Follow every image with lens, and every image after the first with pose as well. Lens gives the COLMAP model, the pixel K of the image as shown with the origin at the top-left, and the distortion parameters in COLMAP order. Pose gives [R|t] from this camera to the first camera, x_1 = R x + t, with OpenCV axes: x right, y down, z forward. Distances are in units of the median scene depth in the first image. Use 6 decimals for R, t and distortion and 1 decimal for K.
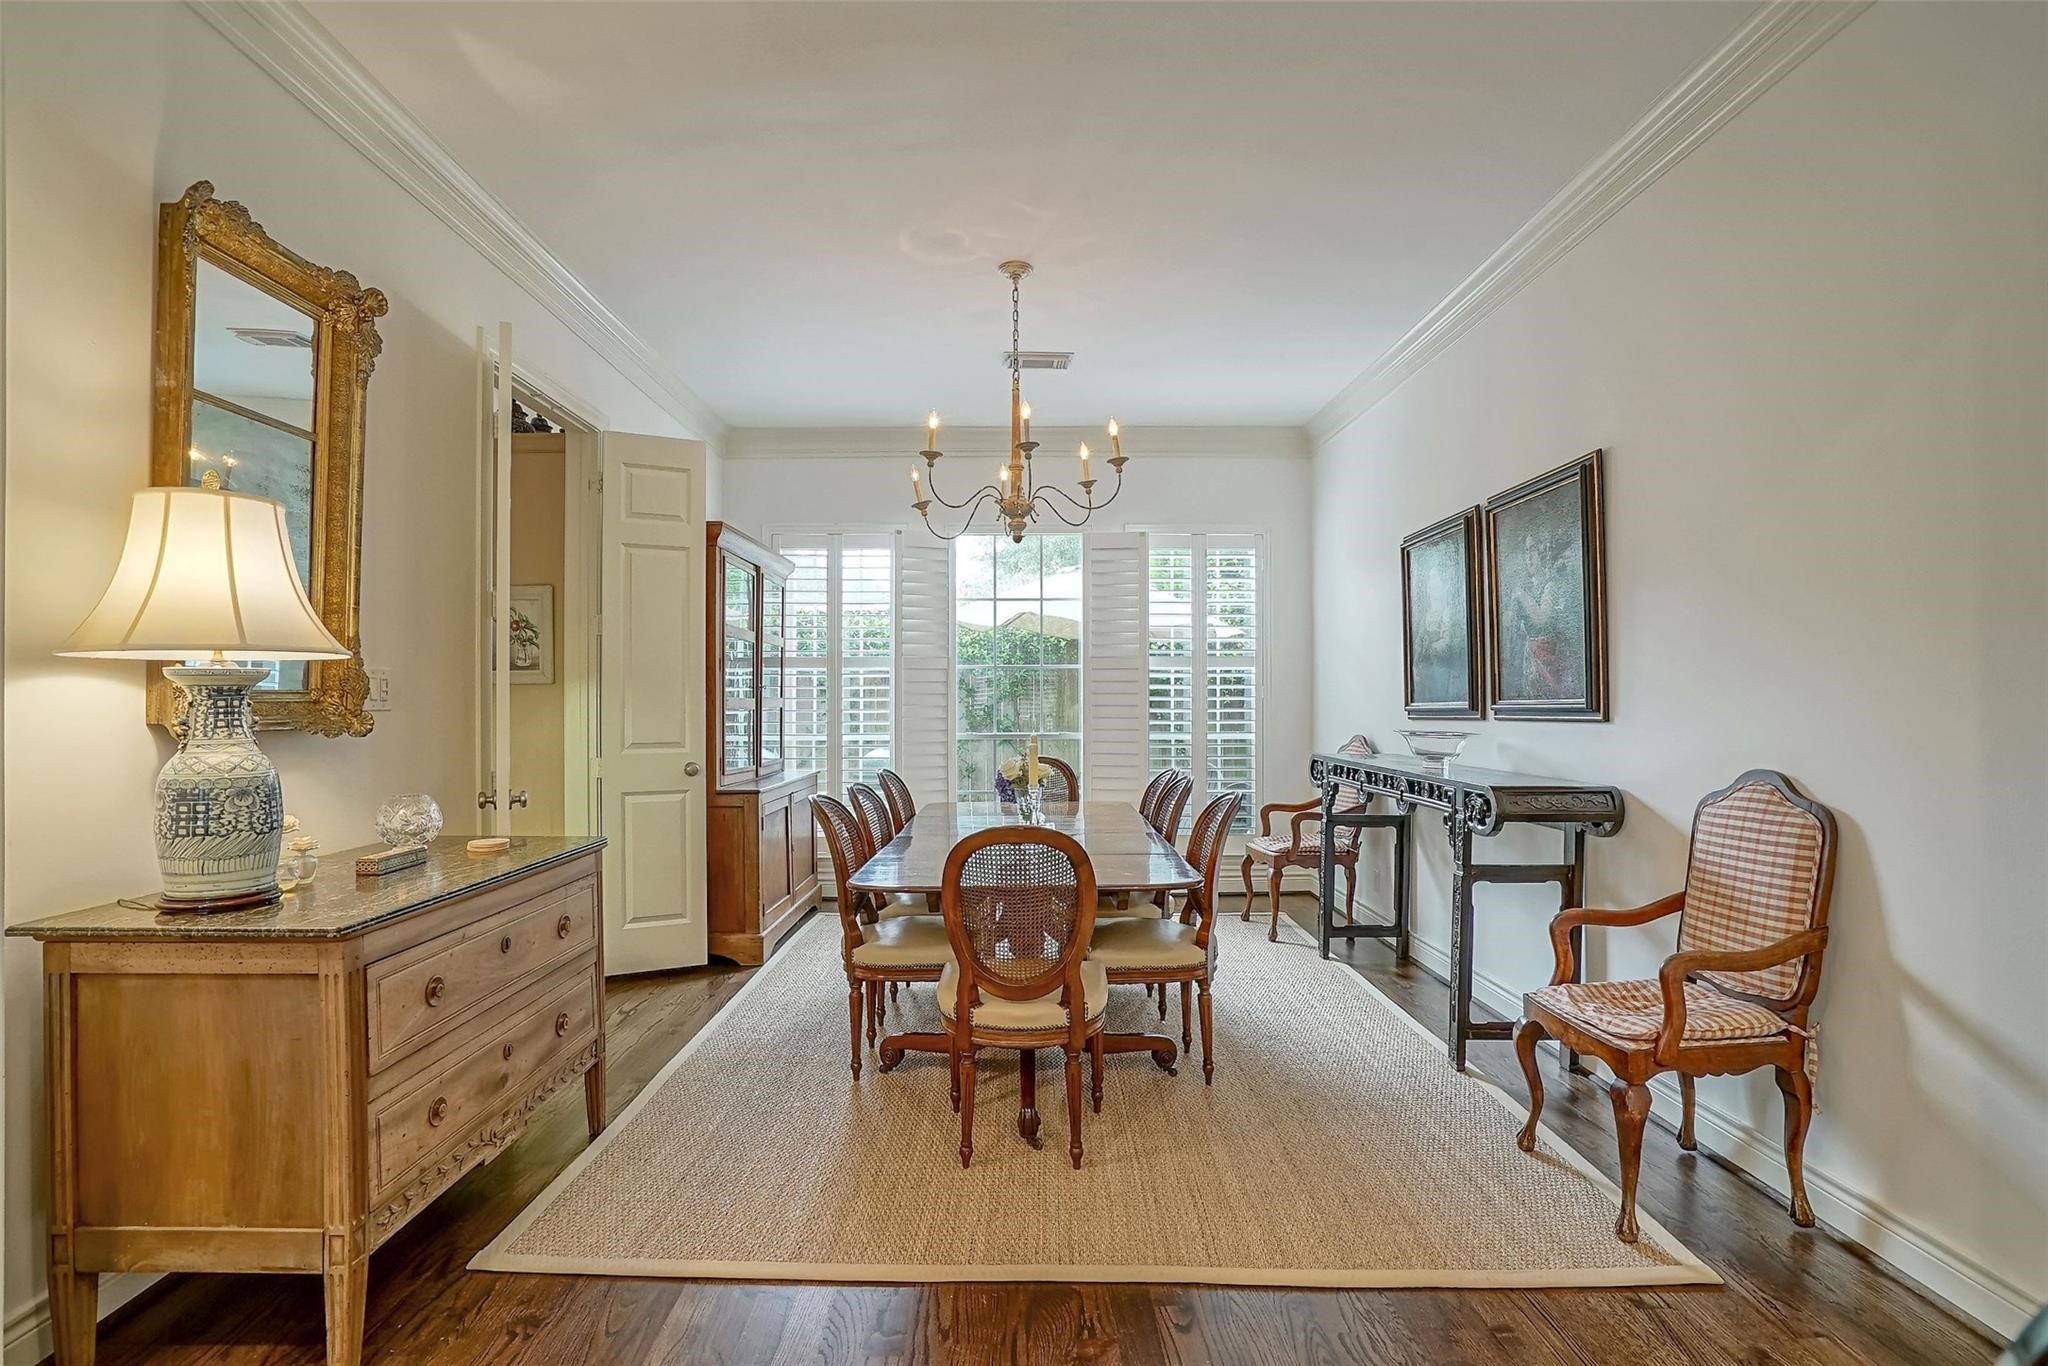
lens RADIAL K [[973.6, 0, 1032.3], [0, 973.6, 692.6], [0, 0, 1]] dist [-0.052822, 0.019640]
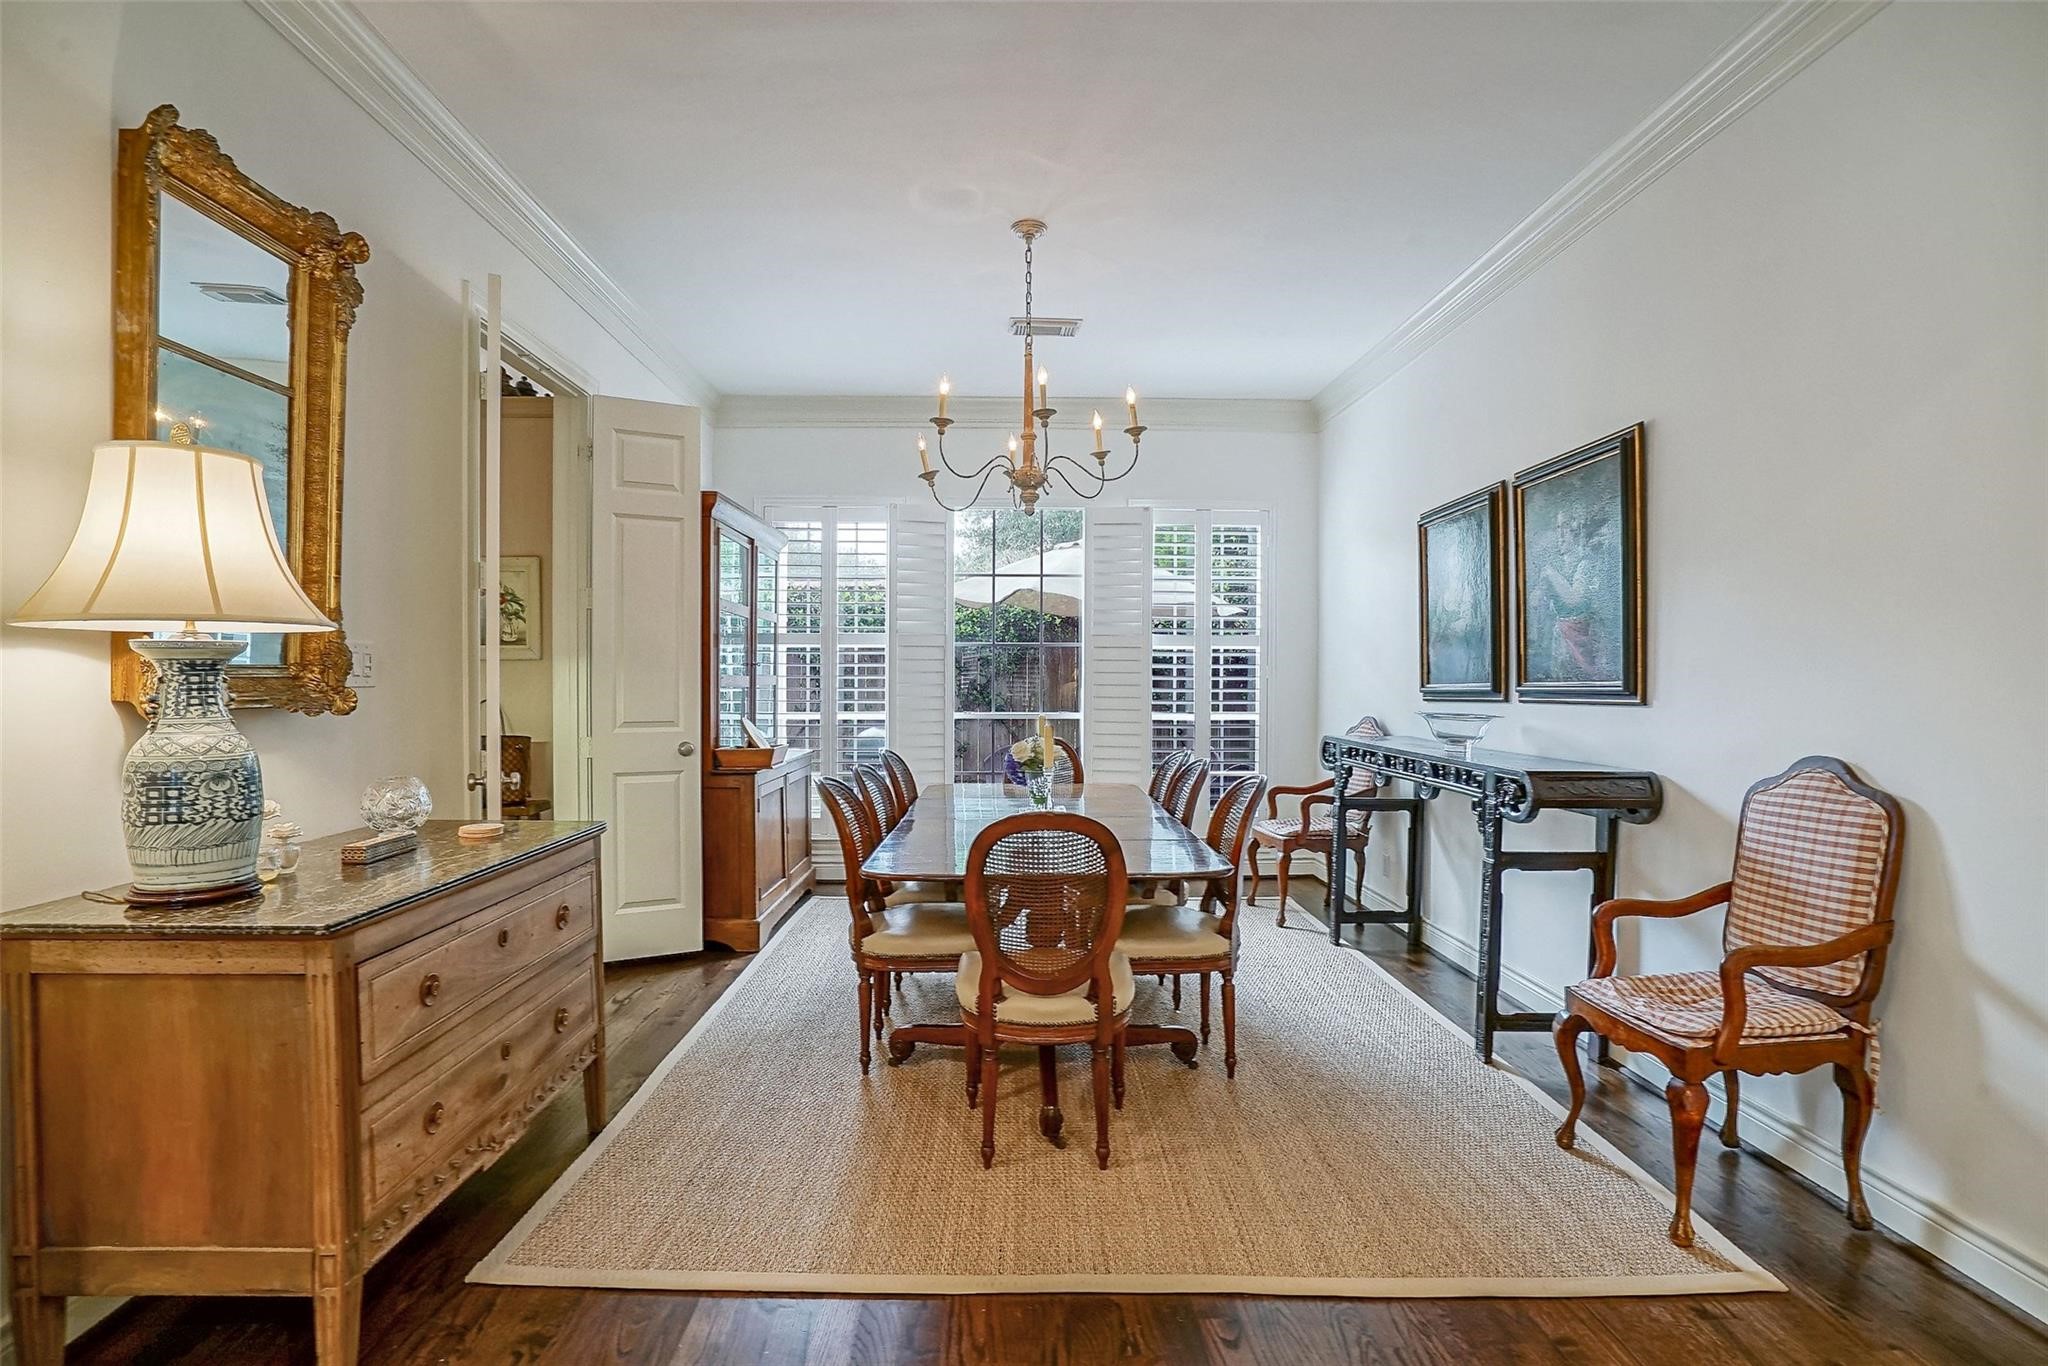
lens RADIAL K [[977.8, 0, 1028.0], [0, 977.8, 691.0], [0, 0, 1]] dist [-0.053313, 0.019656]
pose [[0.999856, 0.005265, 0.016133, -0.047550], [-0.005592, 0.999779, 0.020251, -0.000018], [-0.016022, -0.020338, 0.999665, 0.050025]]
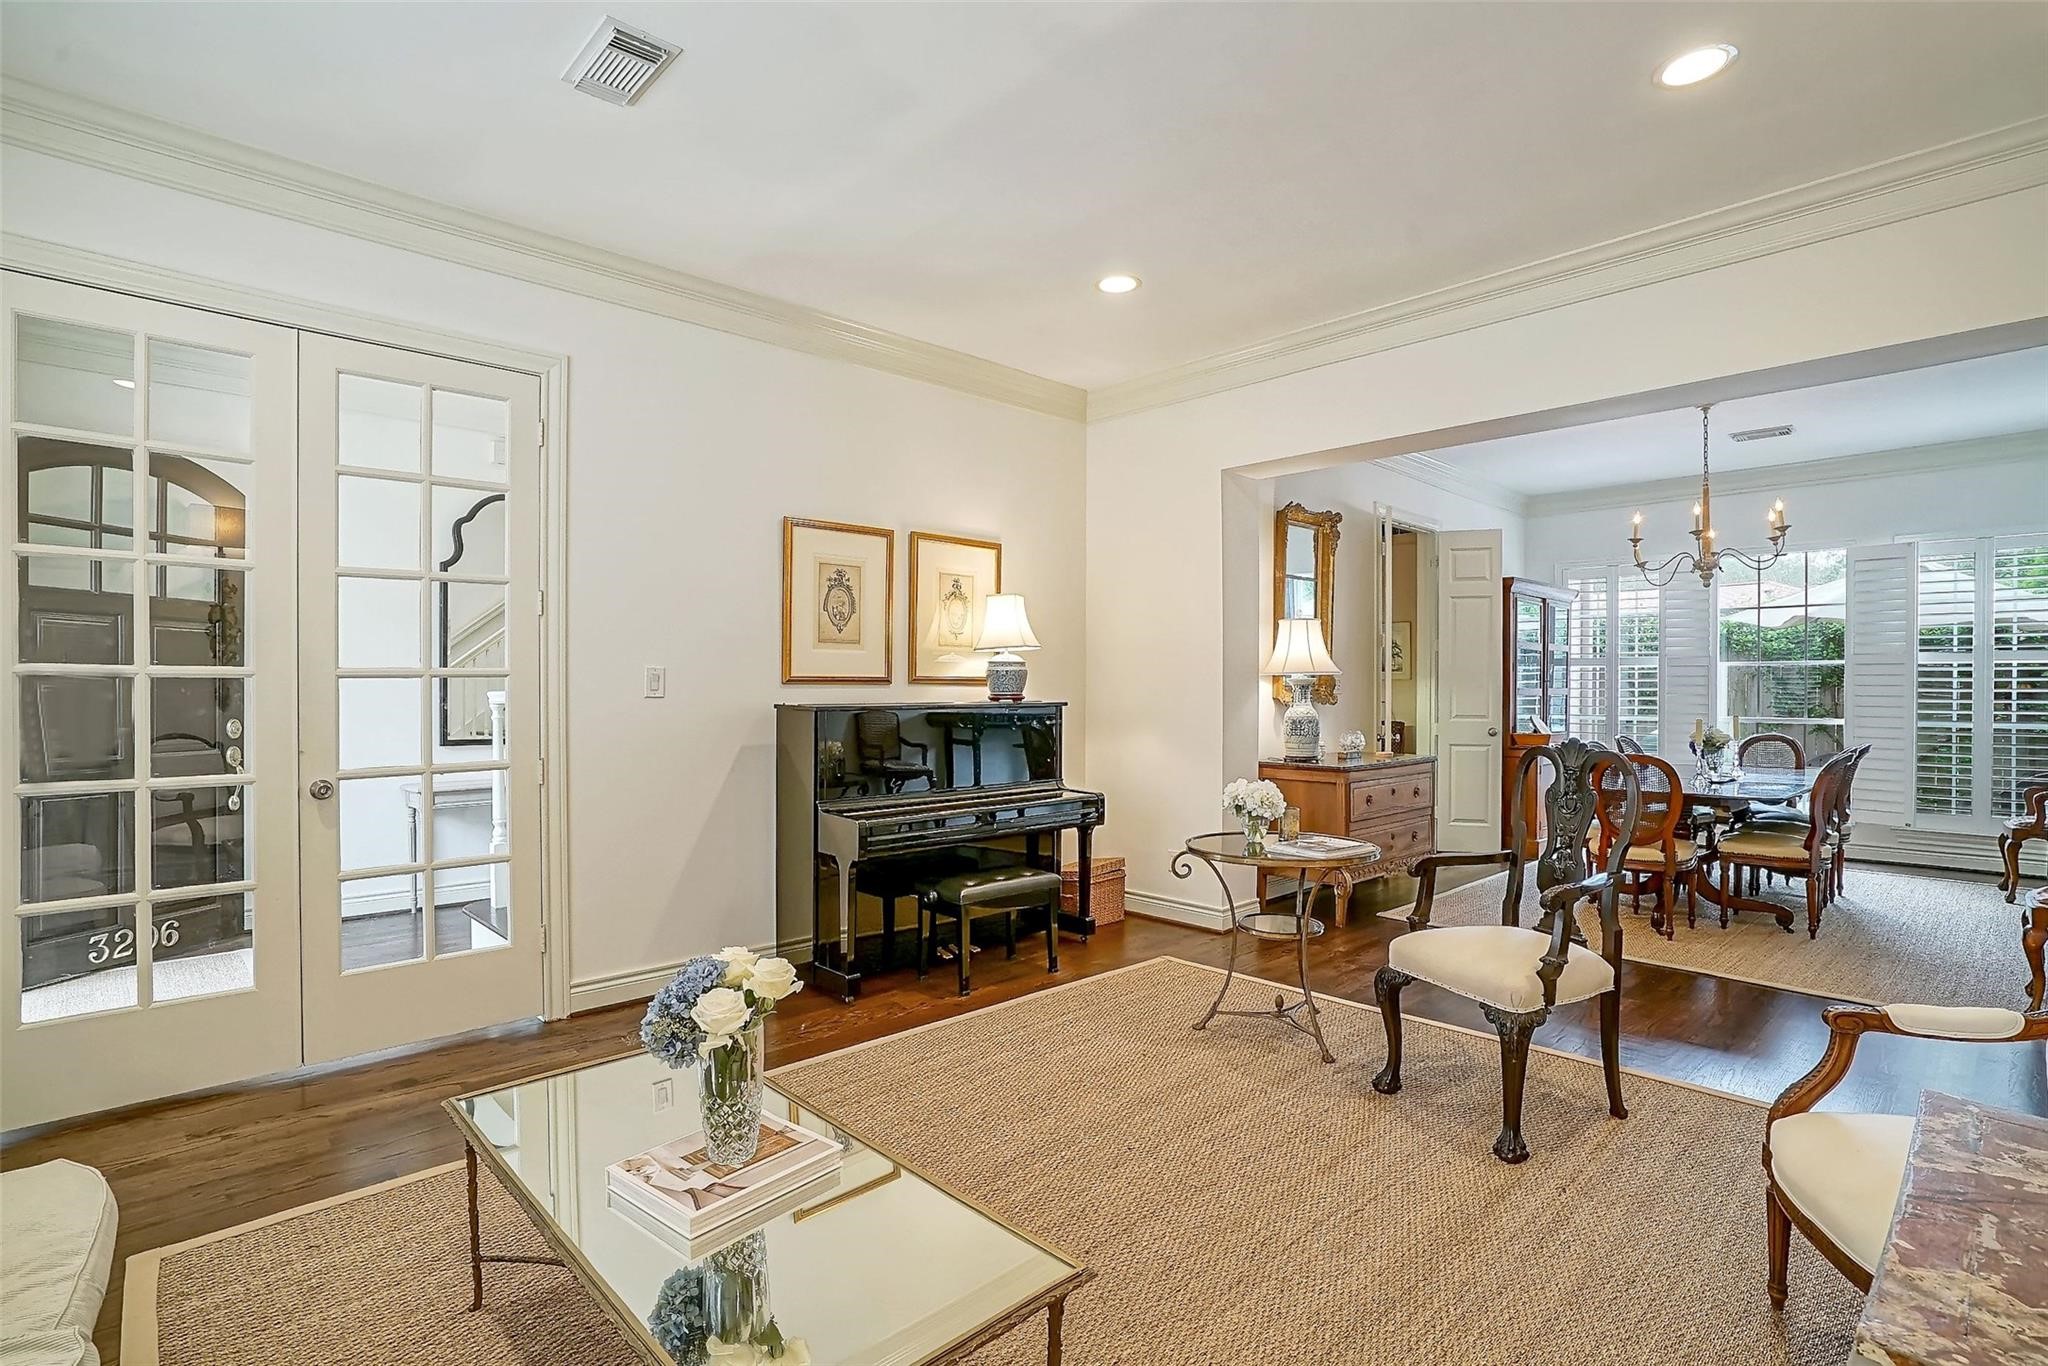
lens RADIAL K [[987.1, 0, 1023.0], [0, 987.1, 703.7], [0, 0, 1]] dist [-0.048393, 0.021192]
pose [[0.675357, 0.016062, -0.737316, 0.569374], [0.002379, 0.999710, 0.023957, -0.017085], [0.737487, -0.017934, 0.675124, -1.209732]]
